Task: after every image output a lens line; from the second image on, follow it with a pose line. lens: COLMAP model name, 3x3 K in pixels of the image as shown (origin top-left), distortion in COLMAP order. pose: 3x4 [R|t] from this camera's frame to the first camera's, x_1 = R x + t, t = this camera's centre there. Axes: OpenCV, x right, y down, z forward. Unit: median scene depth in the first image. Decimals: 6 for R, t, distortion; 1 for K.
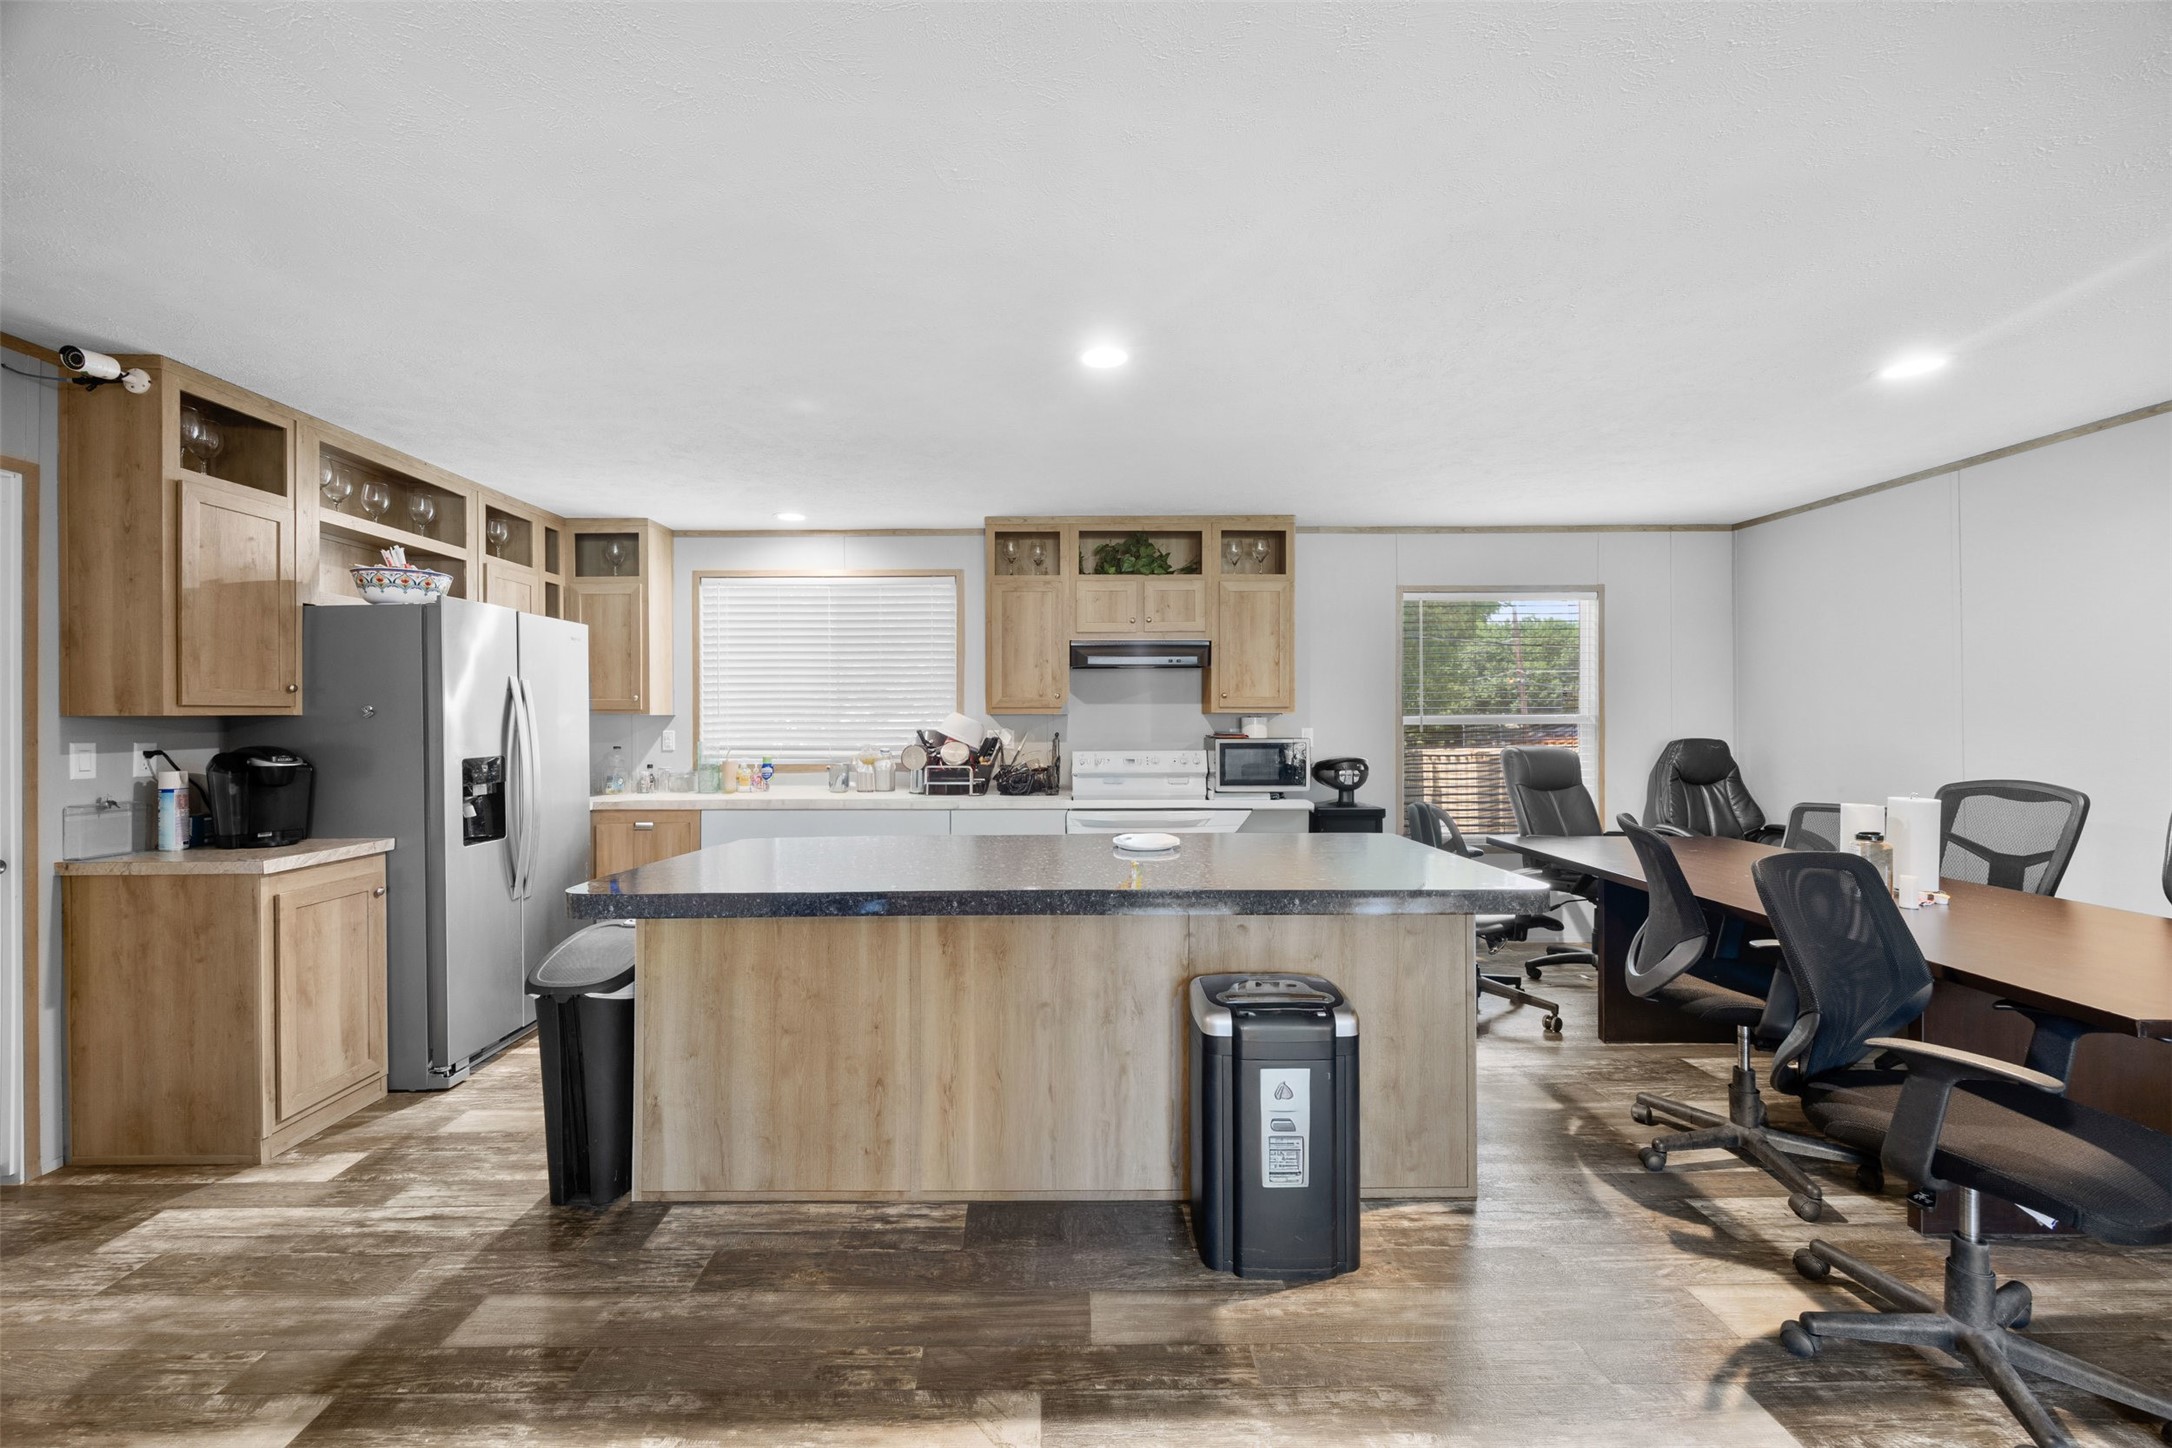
lens RADIAL K [[836.1, 0, 1078.3], [0, 836.1, 712.7], [0, 0, 1]] dist [-0.000466, 0.000148]
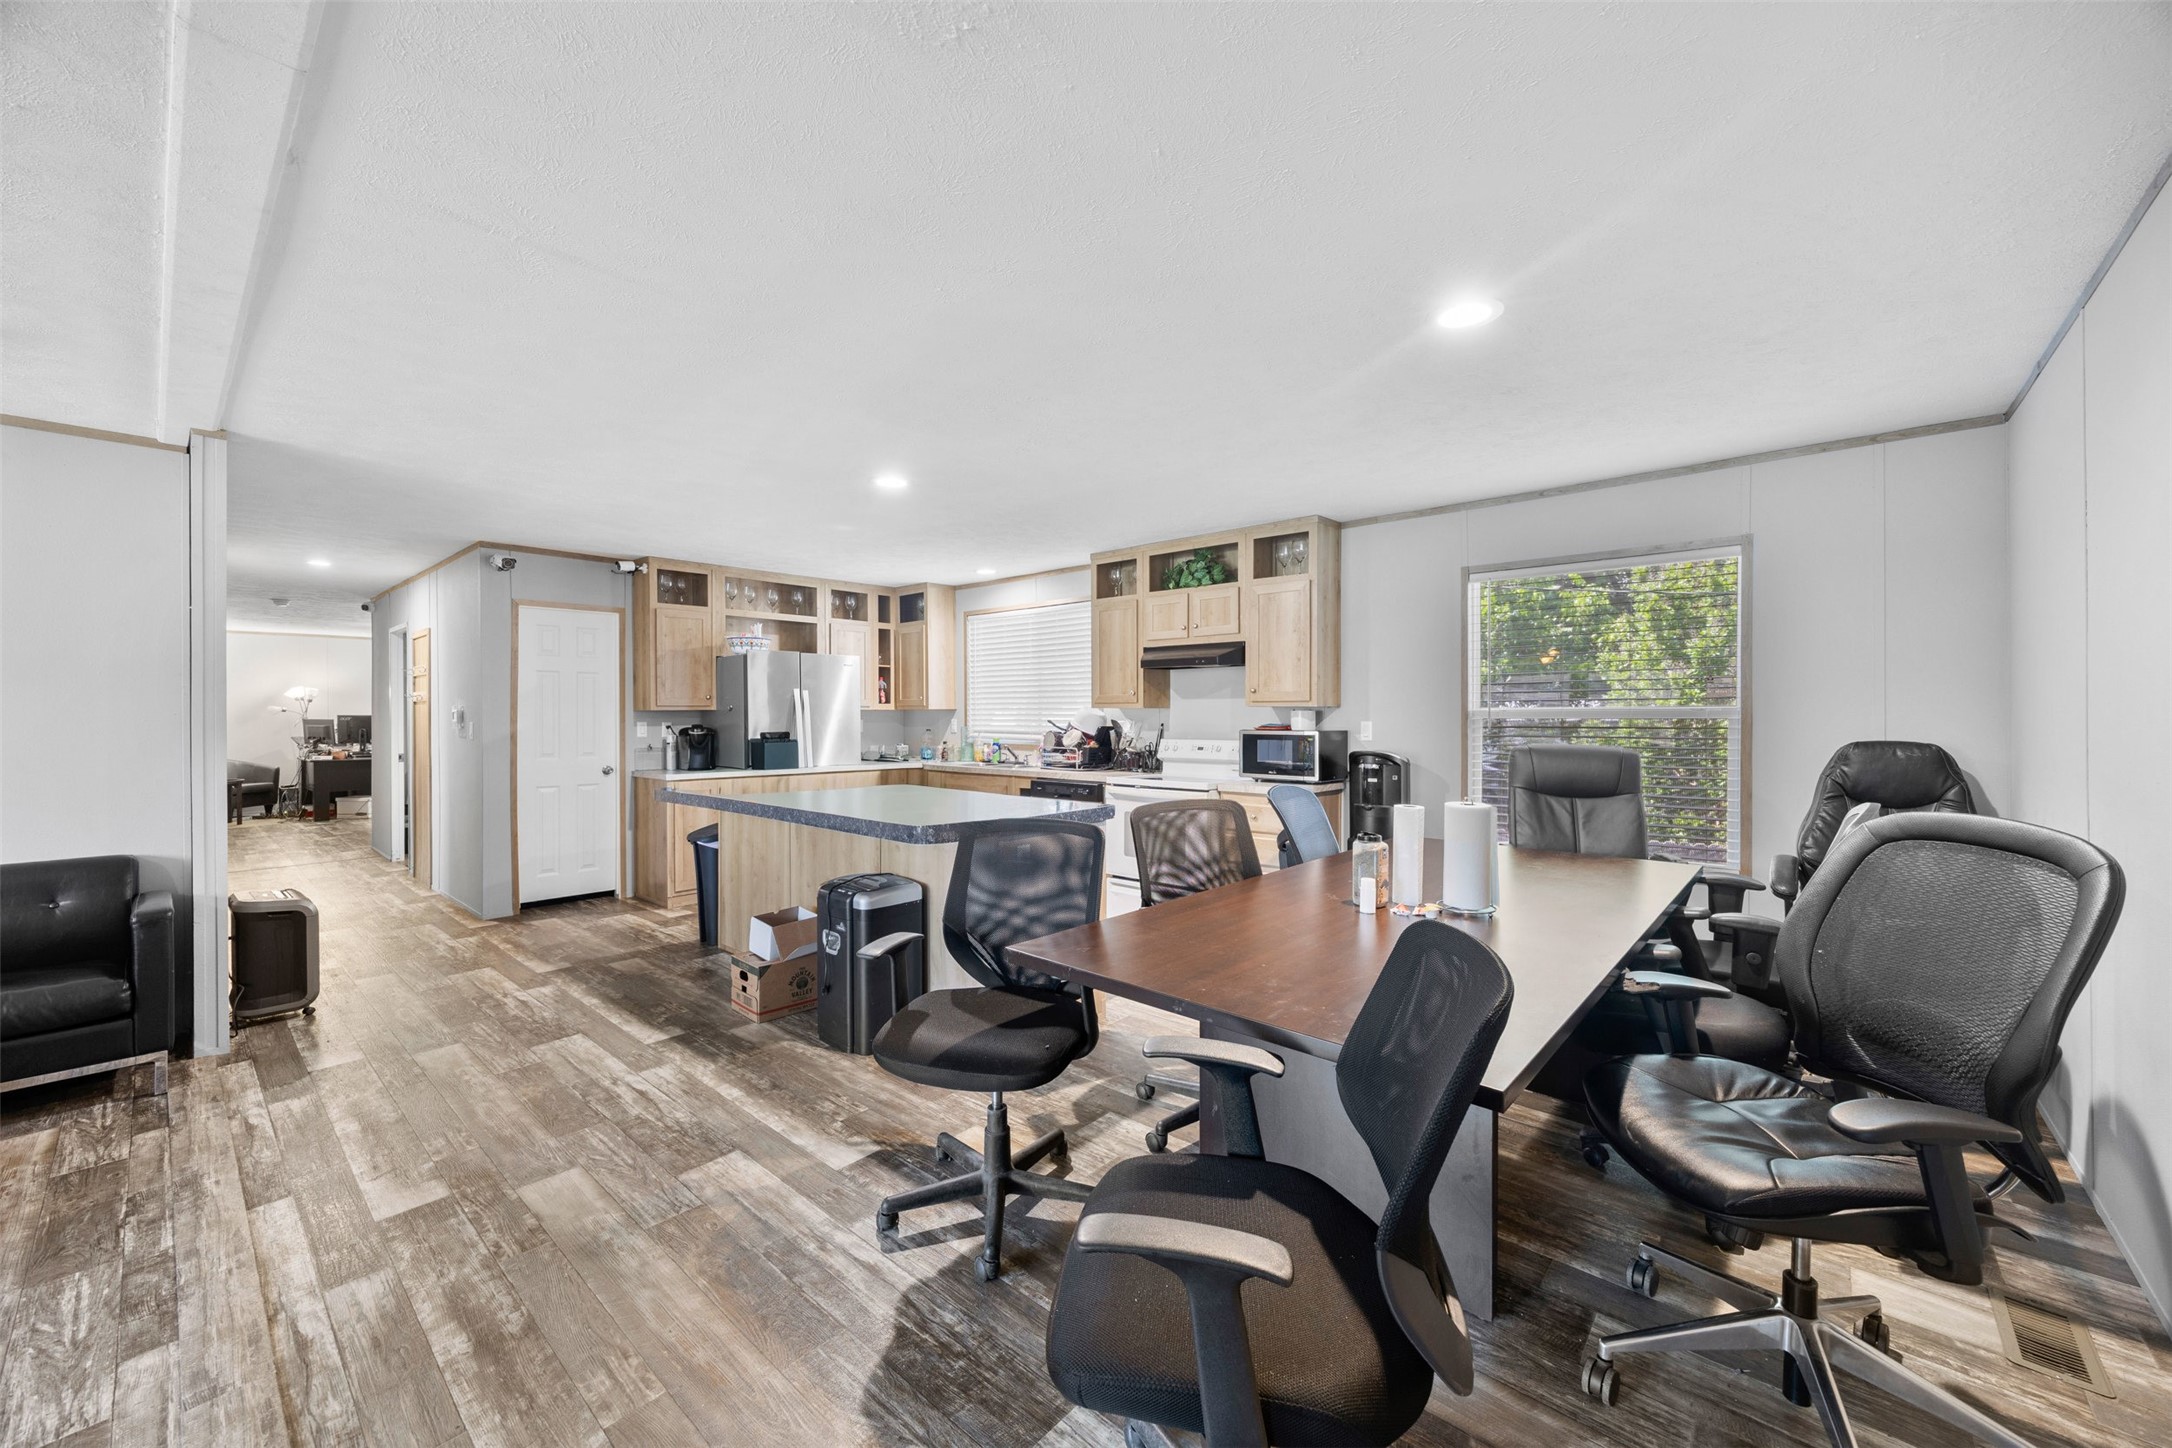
lens RADIAL K [[836.1, 0, 1078.3], [0, 836.1, 712.7], [0, 0, 1]] dist [-0.000466, 0.000148]
pose [[0.740176, 0.001558, -0.672412, 0.756161], [0.004042, 0.999969, 0.006767, -0.000508], [0.672401, -0.007727, 0.740146, 0.041386]]
